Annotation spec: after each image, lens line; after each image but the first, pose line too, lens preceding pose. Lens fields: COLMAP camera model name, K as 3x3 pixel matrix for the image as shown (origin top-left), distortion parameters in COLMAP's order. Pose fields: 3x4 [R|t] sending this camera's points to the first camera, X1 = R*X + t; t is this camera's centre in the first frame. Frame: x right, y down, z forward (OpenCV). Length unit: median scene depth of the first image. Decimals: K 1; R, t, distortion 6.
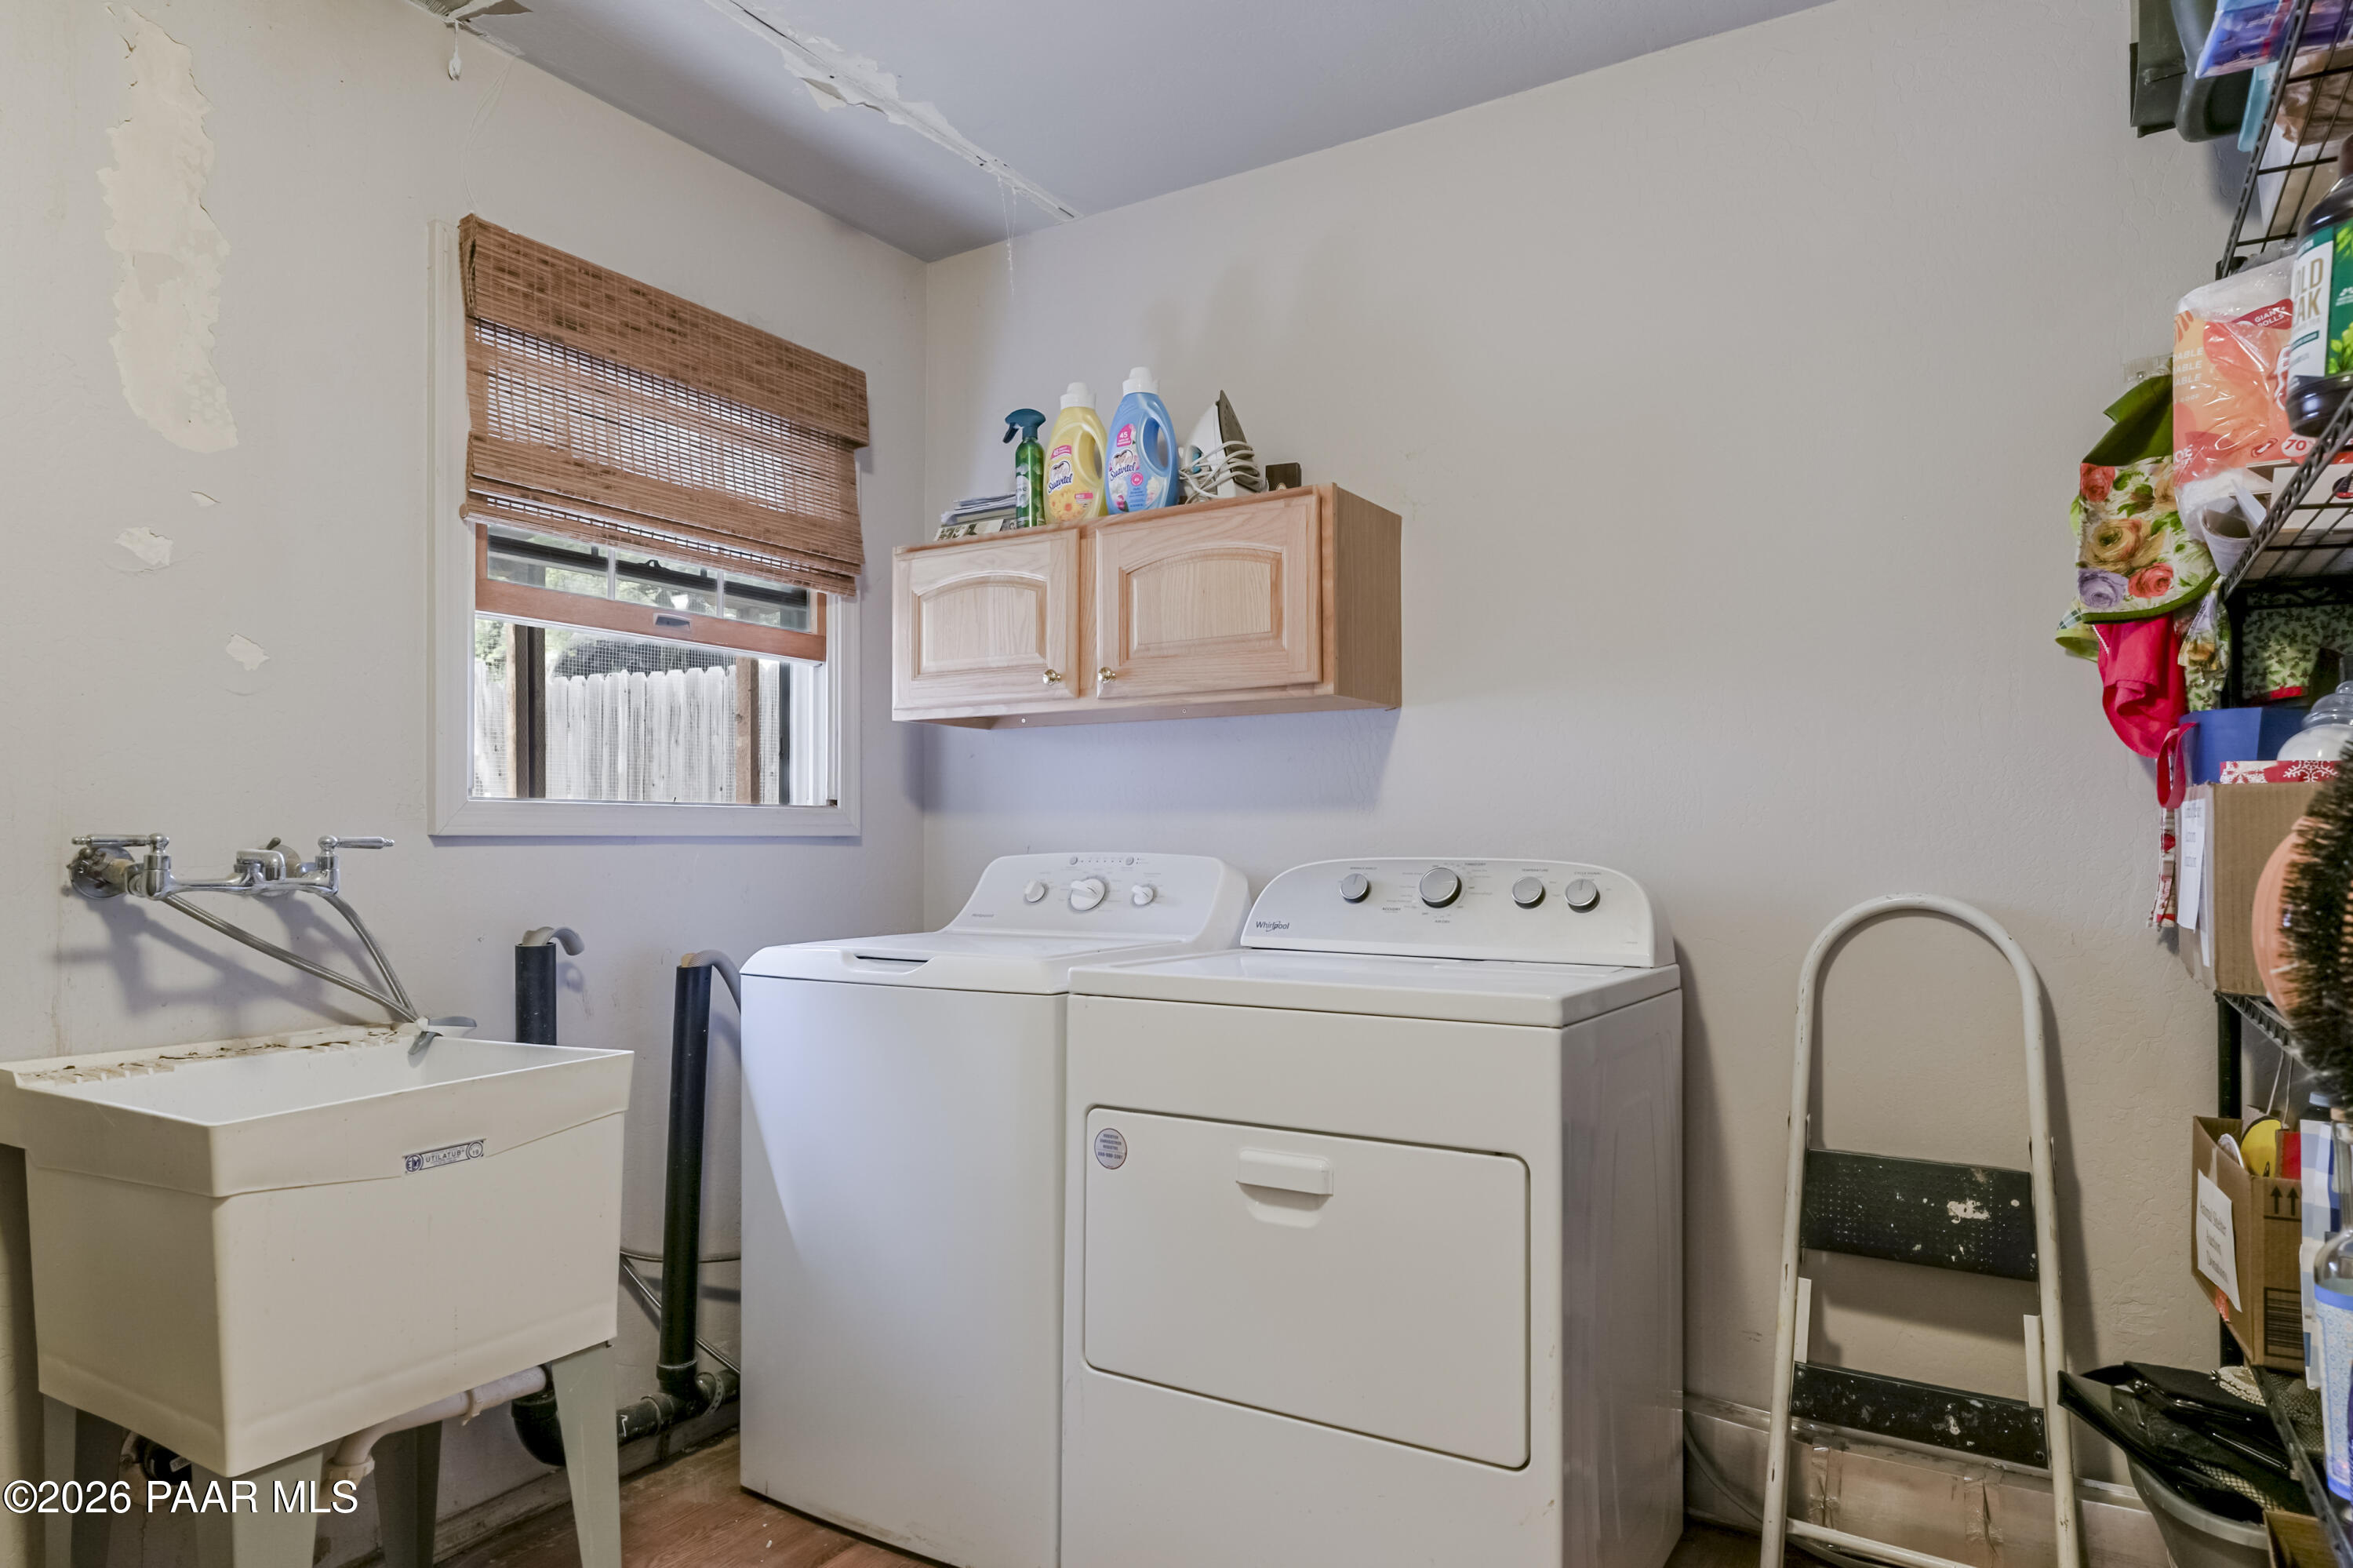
lens RADIAL K [[1411.7, 0, 1176.3], [0, 1411.7, 833.5], [0, 0, 1]] dist [-0.002691, 0.015813]
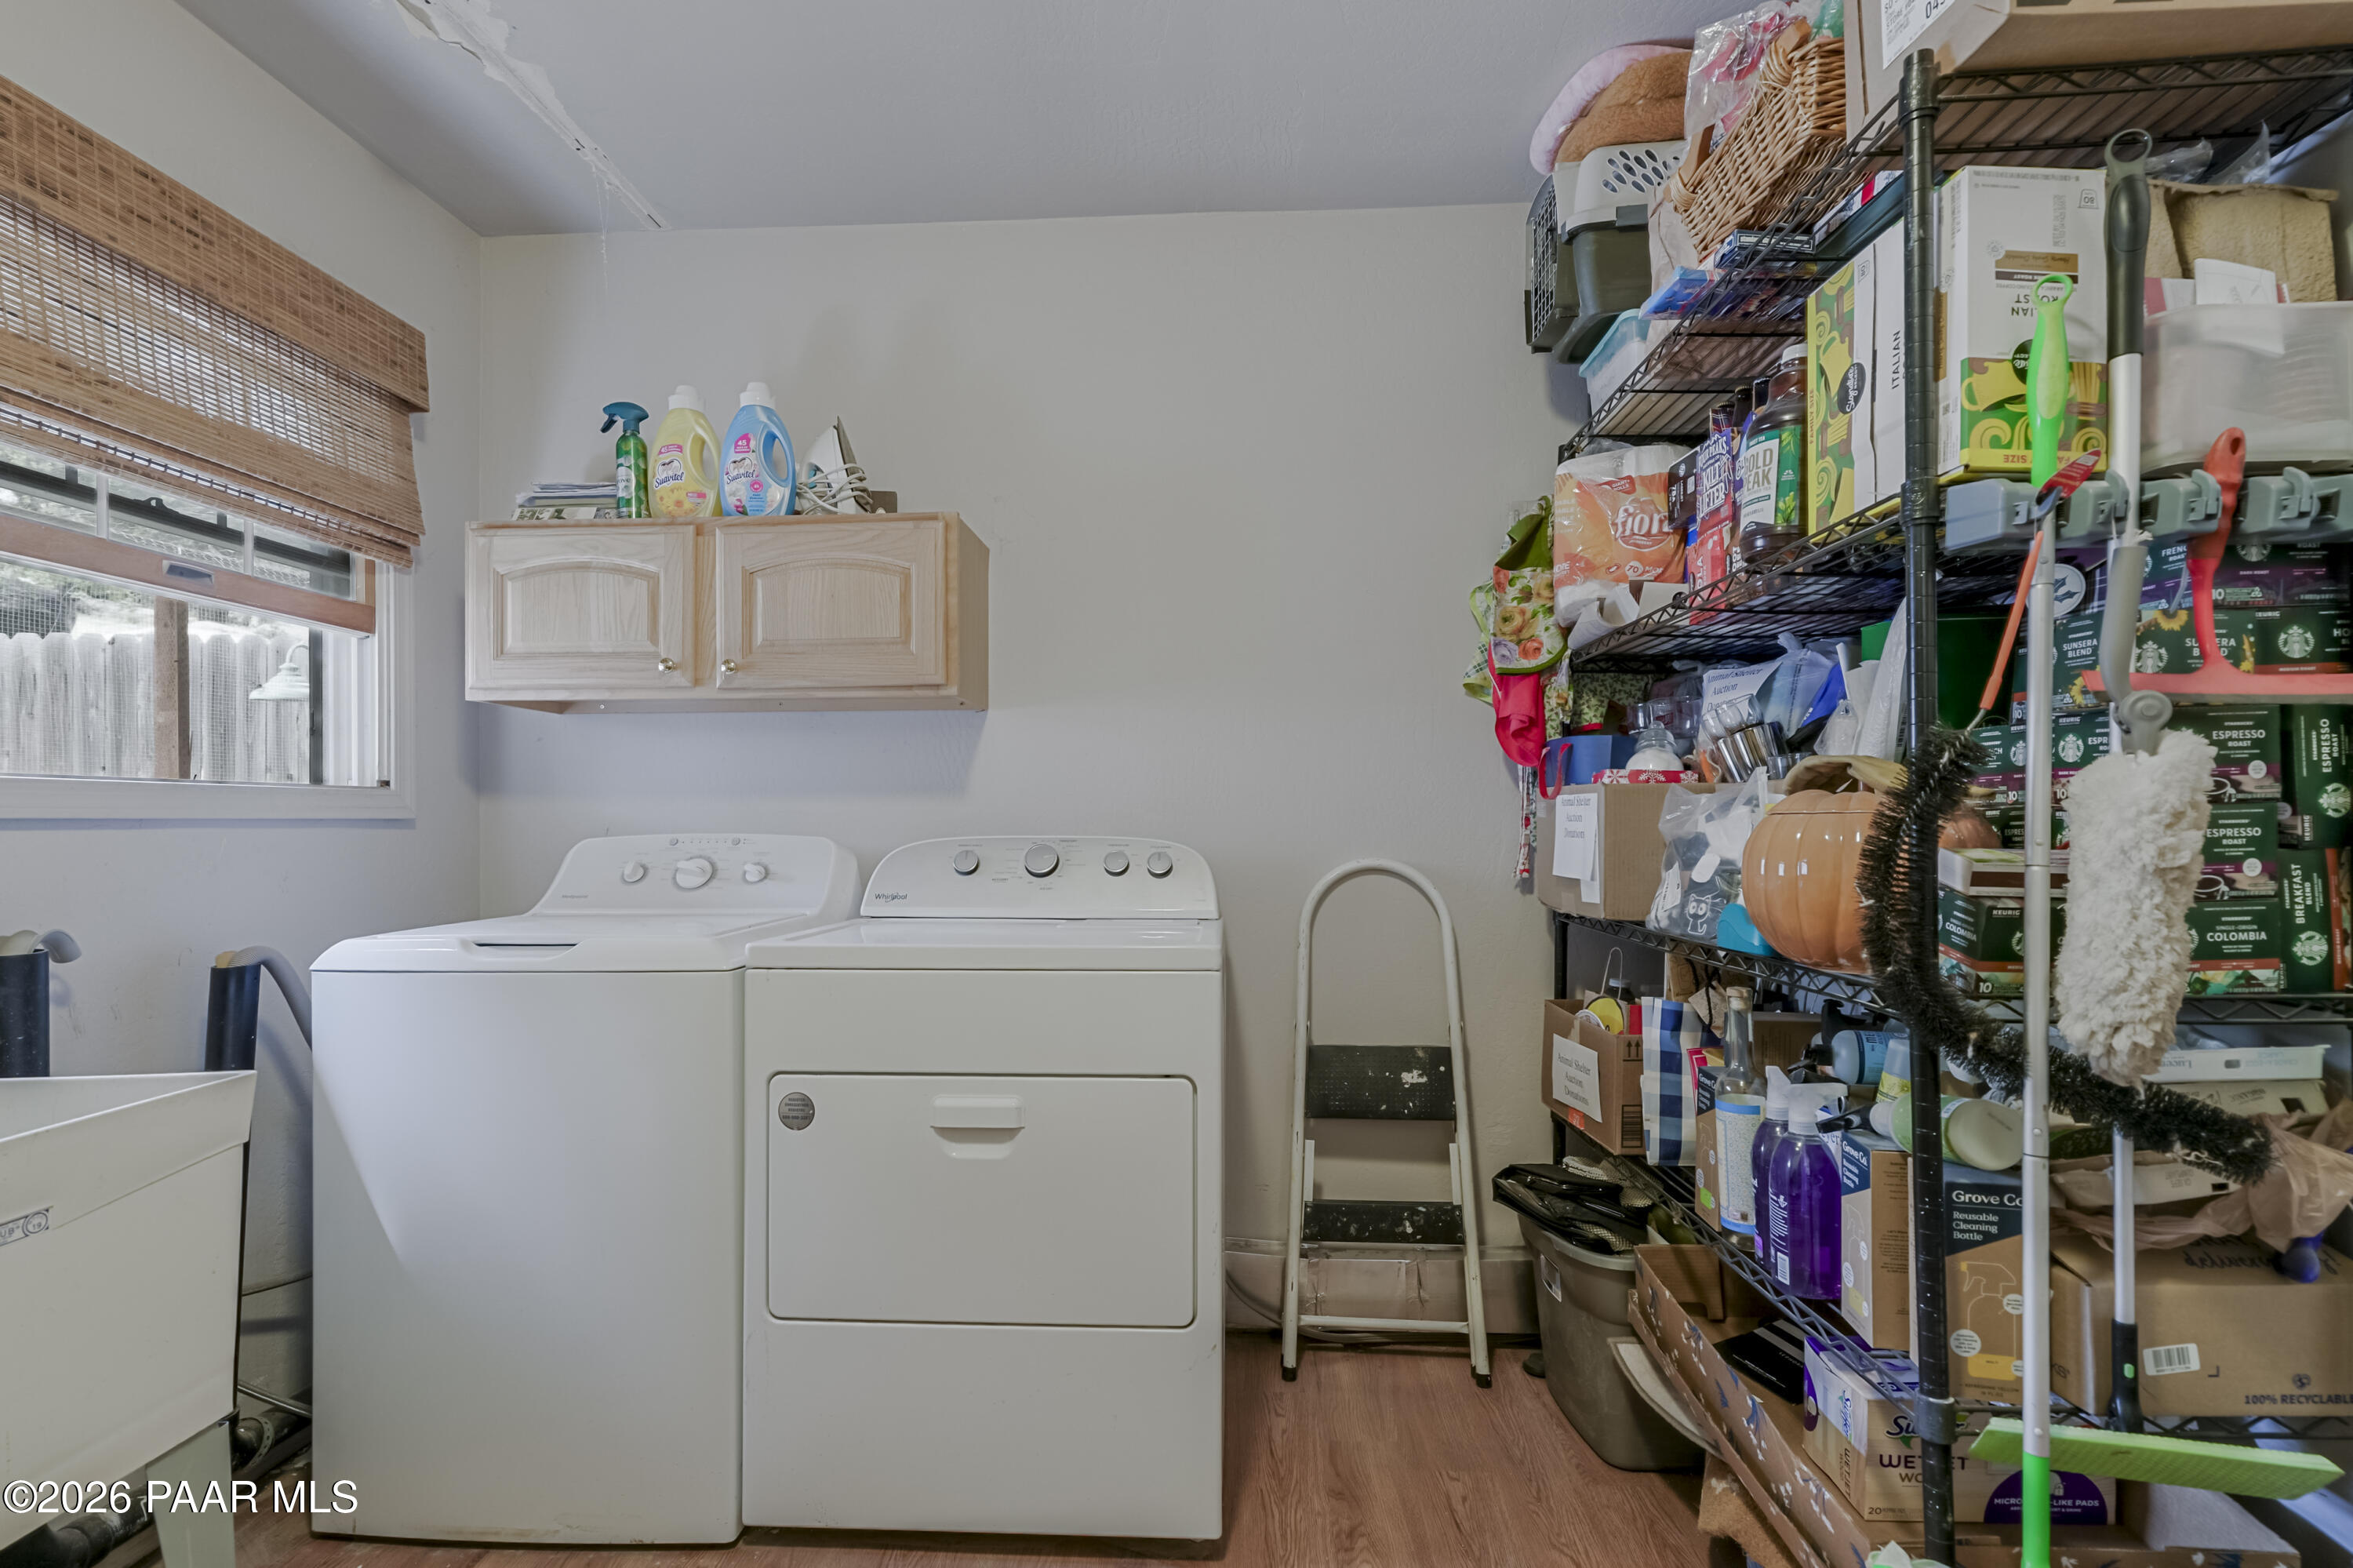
lens RADIAL K [[1103.5, 0, 1171.6], [0, 1103.5, 833.9], [0, 0, 1]] dist [-0.010278, 0.012606]
pose [[0.875781, -0.006937, 0.482659, -0.159569], [-0.000201, 0.999891, 0.014736, 0.001313], [-0.482709, -0.013002, 0.875684, 0.110756]]
